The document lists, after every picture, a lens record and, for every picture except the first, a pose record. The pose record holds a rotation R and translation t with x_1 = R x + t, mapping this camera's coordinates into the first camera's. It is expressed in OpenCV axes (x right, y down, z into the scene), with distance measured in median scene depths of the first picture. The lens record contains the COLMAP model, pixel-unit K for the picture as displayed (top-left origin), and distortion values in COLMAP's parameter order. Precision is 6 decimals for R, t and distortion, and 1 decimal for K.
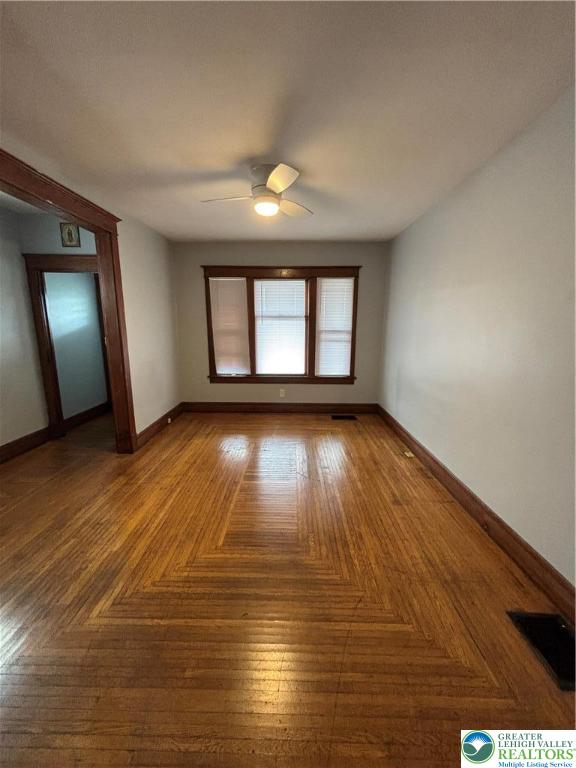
lens RADIAL K [[312.3, 0, 291.0], [0, 312.3, 383.4], [0, 0, 1]] dist [0.000072, 0.000910]
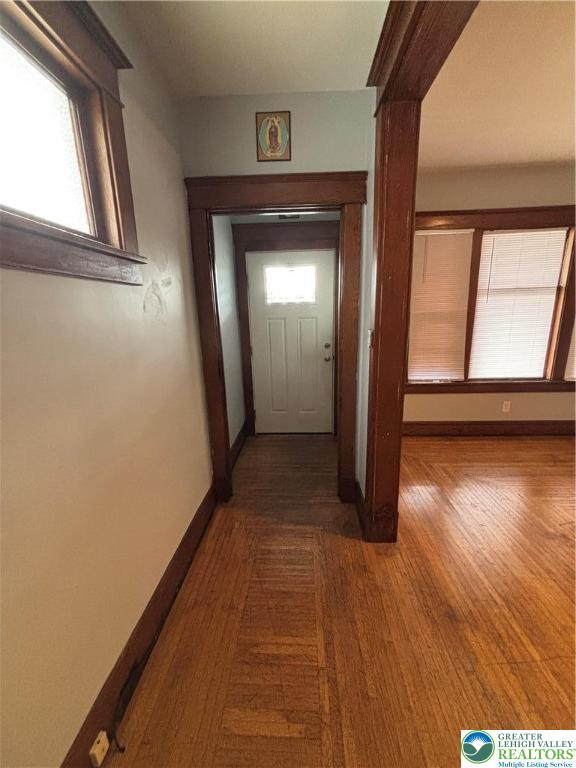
lens RADIAL K [[312.3, 0, 287.4], [0, 312.3, 381.7], [0, 0, 1]] dist [0.000072, 0.000910]
pose [[0.998919, -0.022117, -0.040883, -0.495719], [0.023424, 0.999221, 0.031770, -0.057460], [0.040148, -0.032693, 0.998659, 0.339961]]
